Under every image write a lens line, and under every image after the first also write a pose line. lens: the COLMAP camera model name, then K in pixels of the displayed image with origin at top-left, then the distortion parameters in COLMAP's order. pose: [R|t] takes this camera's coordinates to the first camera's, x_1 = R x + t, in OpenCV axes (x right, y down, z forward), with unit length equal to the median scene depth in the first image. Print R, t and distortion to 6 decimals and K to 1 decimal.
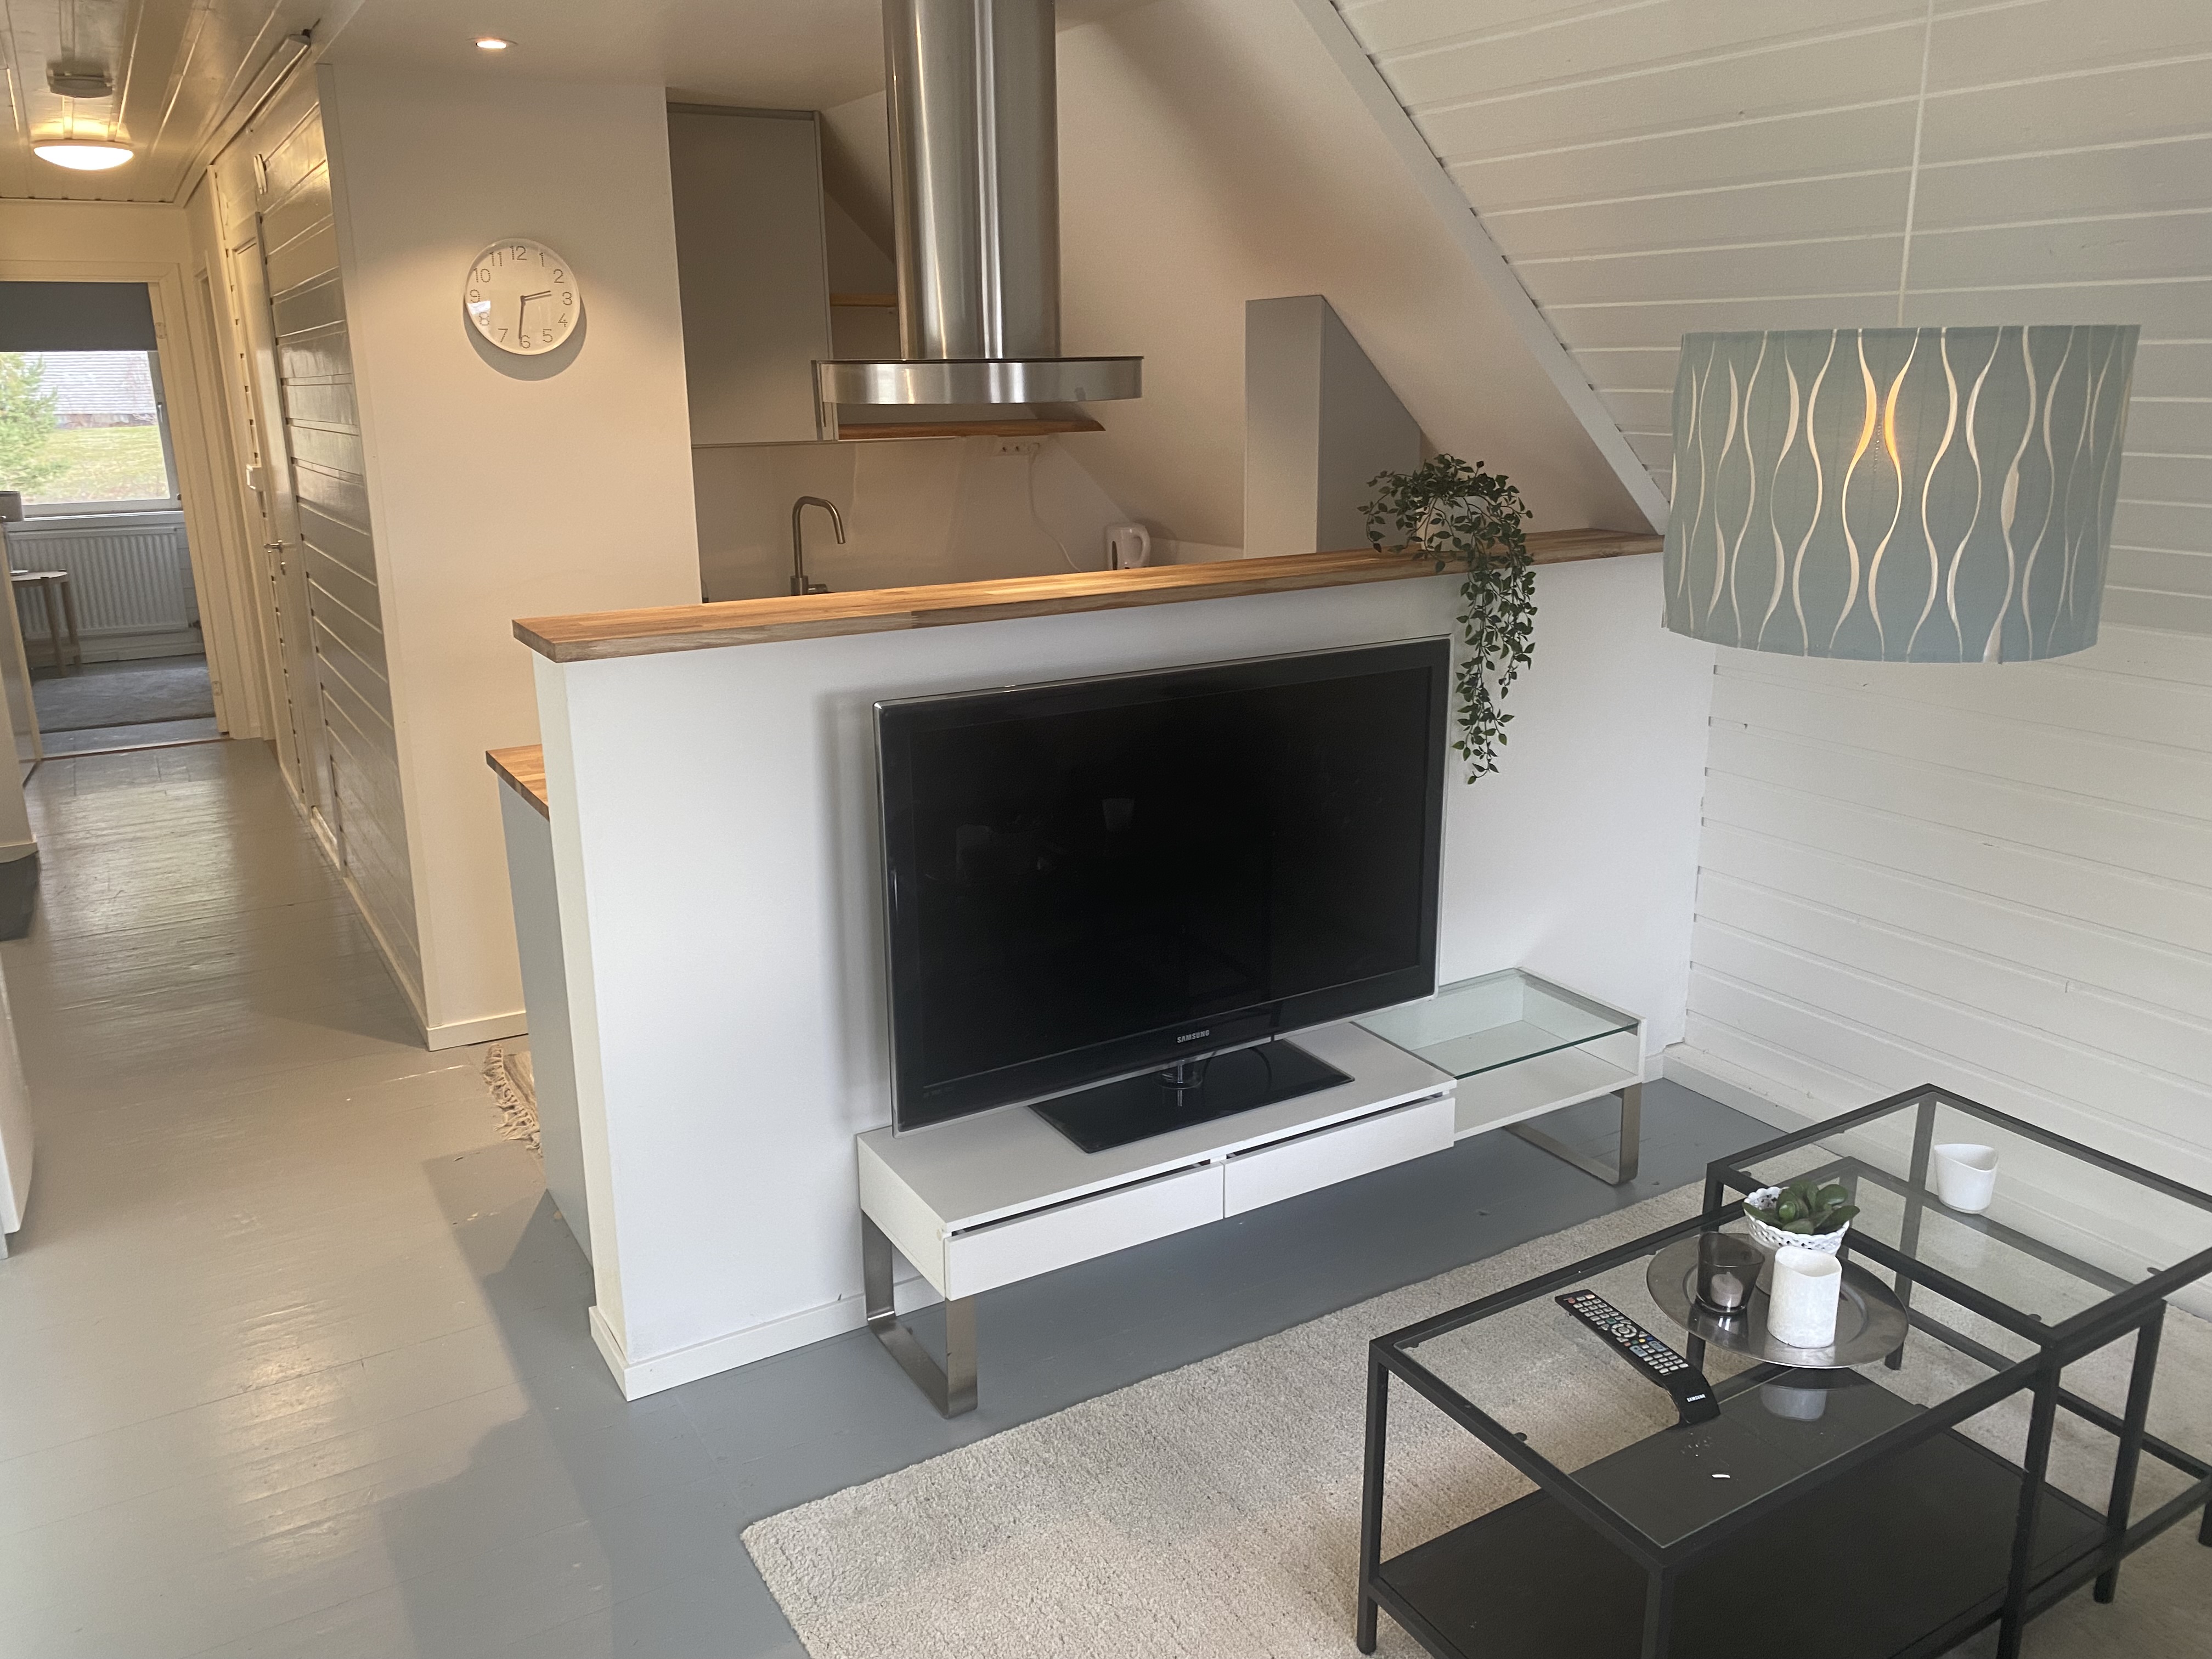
lens RADIAL K [[1688.9, 0, 1115.4], [0, 1688.9, 826.8], [0, 0, 1]] dist [0.020604, -0.028837]
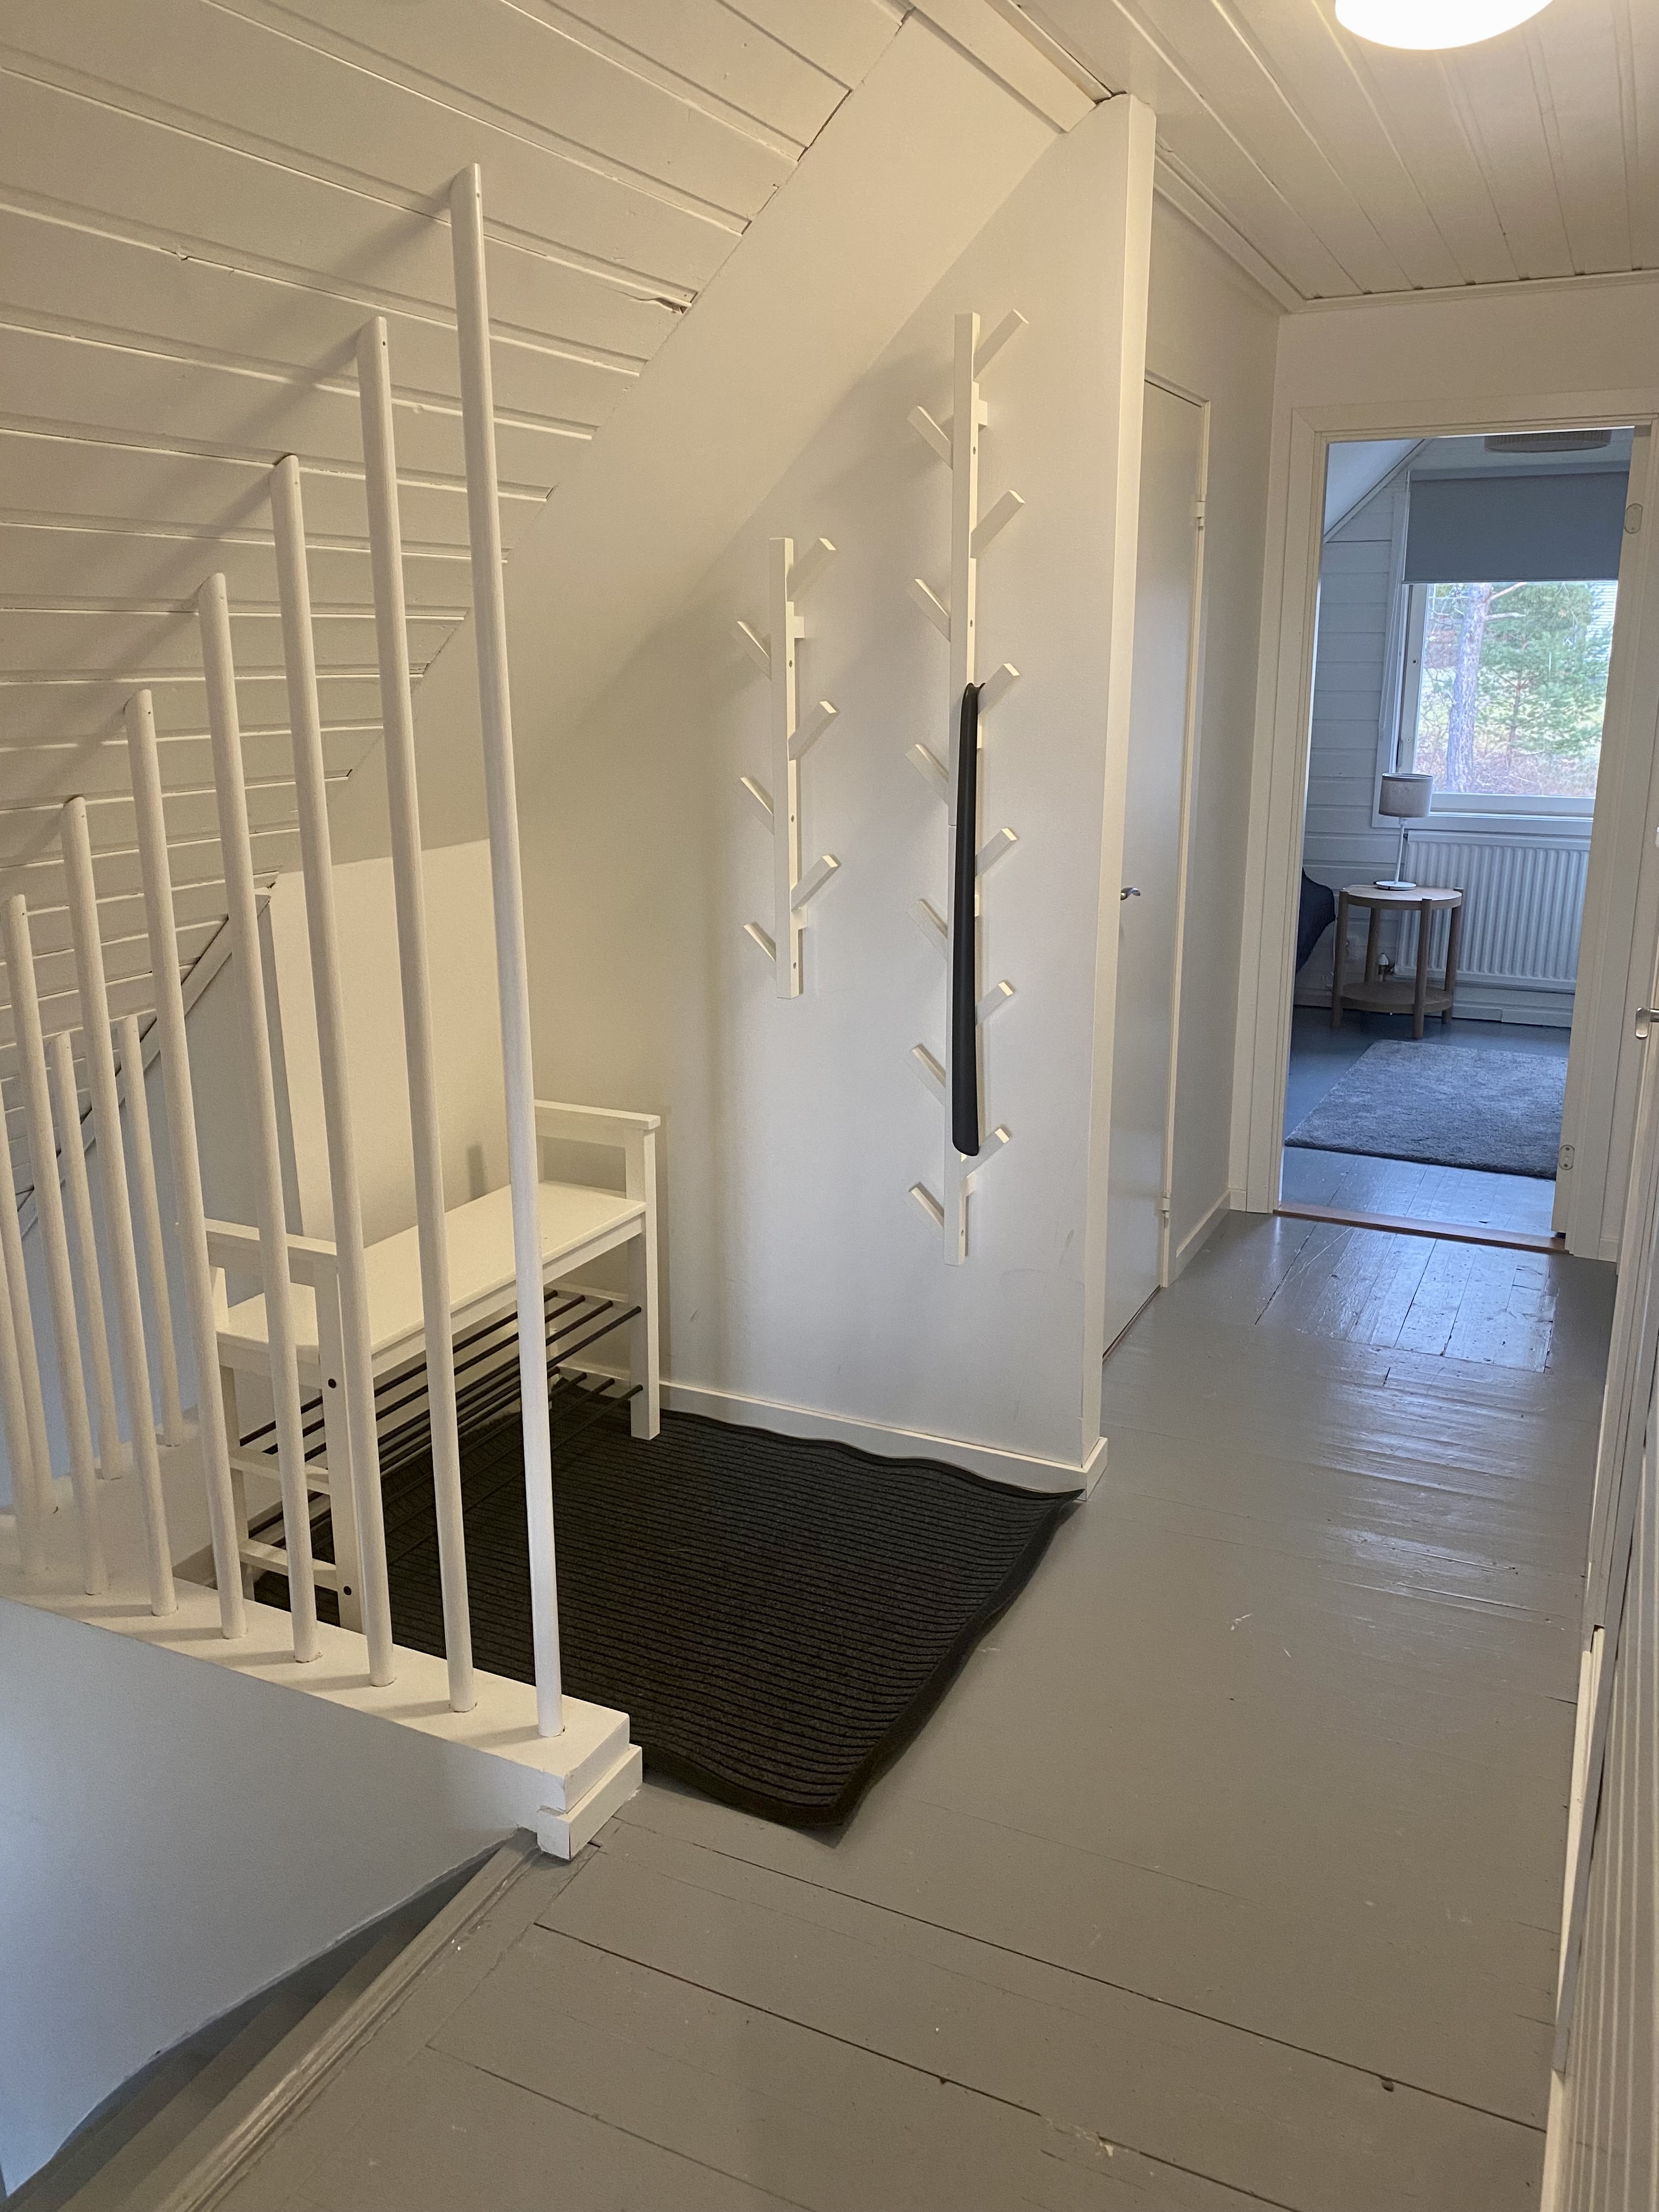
lens RADIAL K [[1688.9, 0, 829.5], [0, 1688.9, 1101.3], [0, 0, 1]] dist [0.020604, -0.028837]
pose [[0.551138, 0.230497, -0.801946, -0.174389], [-0.226910, 0.966271, 0.121784, -0.090357], [0.802969, 0.114850, 0.584851, 0.377279]]
